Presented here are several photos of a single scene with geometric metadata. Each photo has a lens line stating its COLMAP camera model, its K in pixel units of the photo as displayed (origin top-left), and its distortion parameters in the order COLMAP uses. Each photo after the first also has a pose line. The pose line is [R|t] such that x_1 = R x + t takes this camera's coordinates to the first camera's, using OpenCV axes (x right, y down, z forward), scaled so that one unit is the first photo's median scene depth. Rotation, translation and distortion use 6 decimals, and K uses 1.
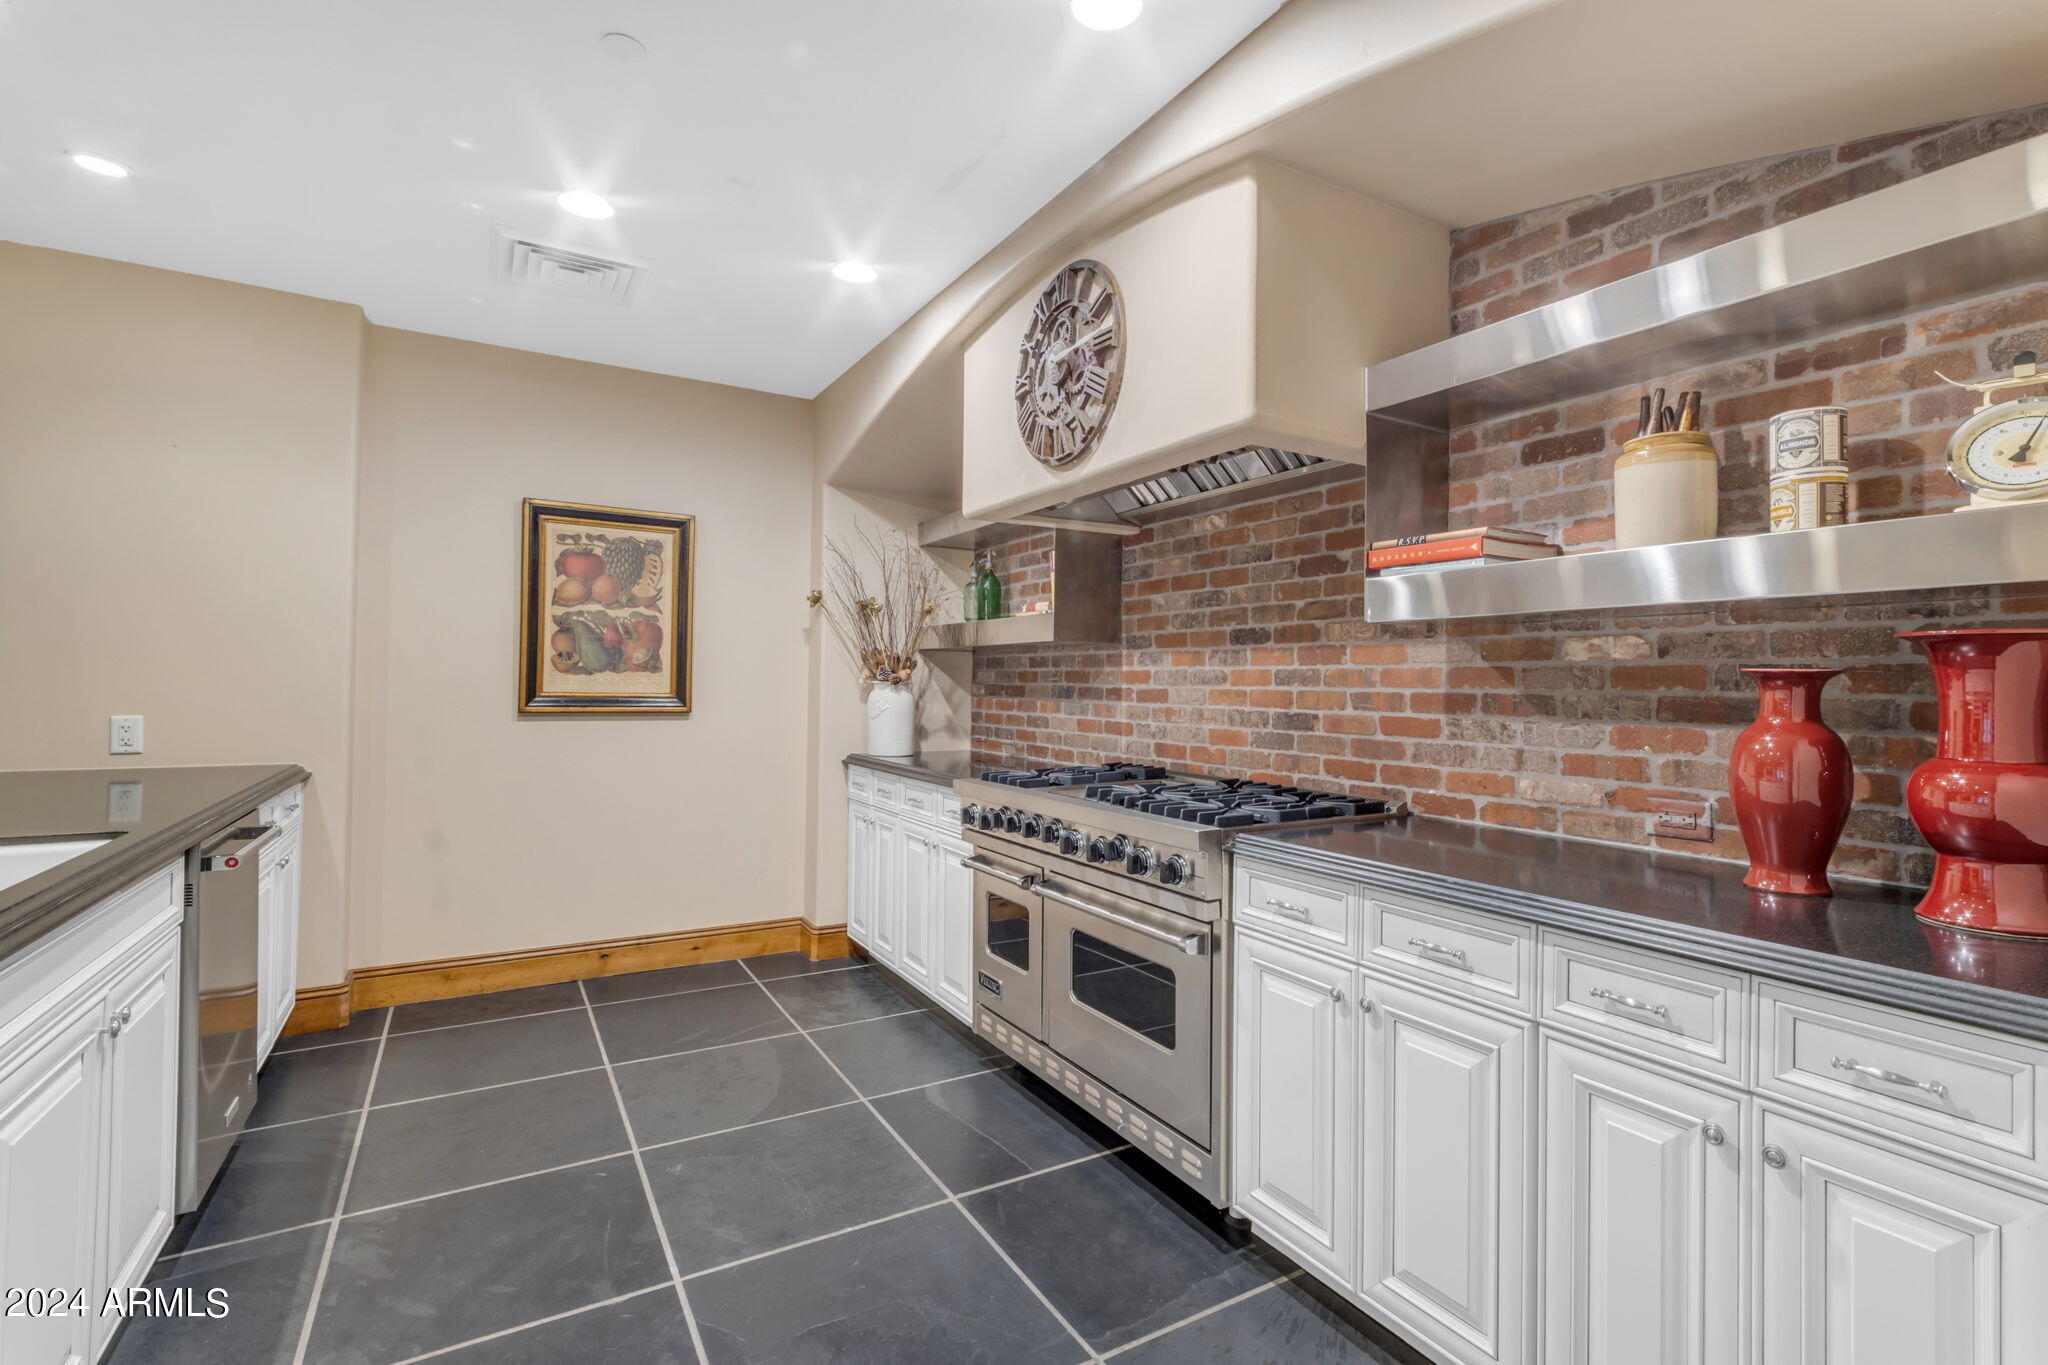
lens RADIAL K [[944.6, 0, 1060.6], [0, 944.6, 671.2], [0, 0, 1]] dist [0.000930, 0.000854]
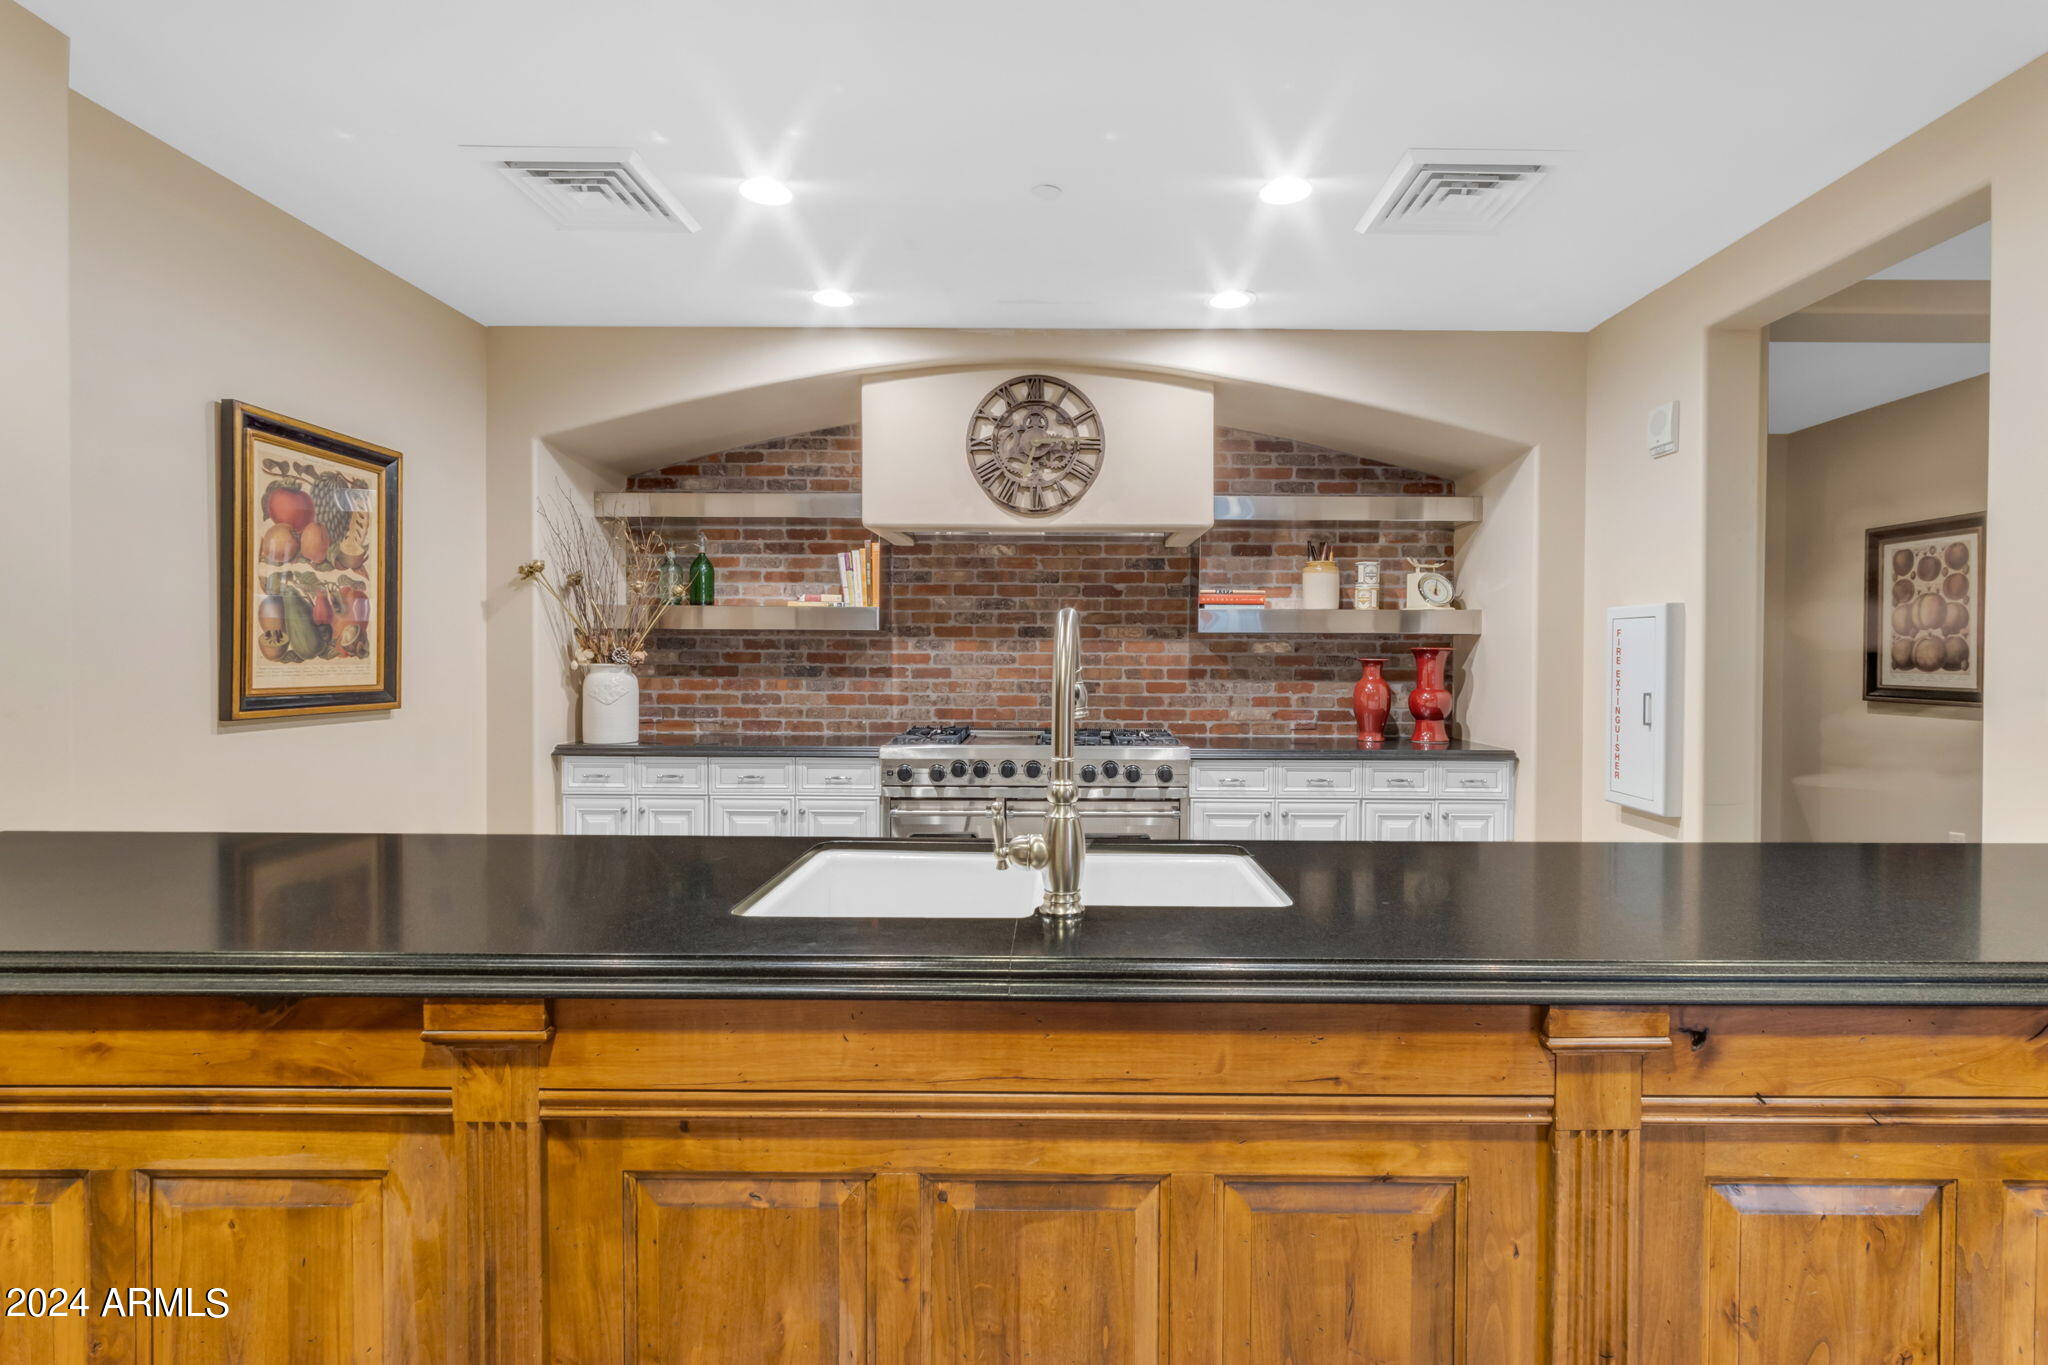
lens RADIAL K [[960.0, 0, 1070.8], [0, 960.0, 666.7], [0, 0, 1]] dist [-0.002030, 0.009237]
pose [[0.518751, -0.018579, 0.854724, -1.011925], [-0.010640, 0.999546, 0.028184, -0.024259], [-0.854859, -0.023715, 0.518318, 0.160046]]
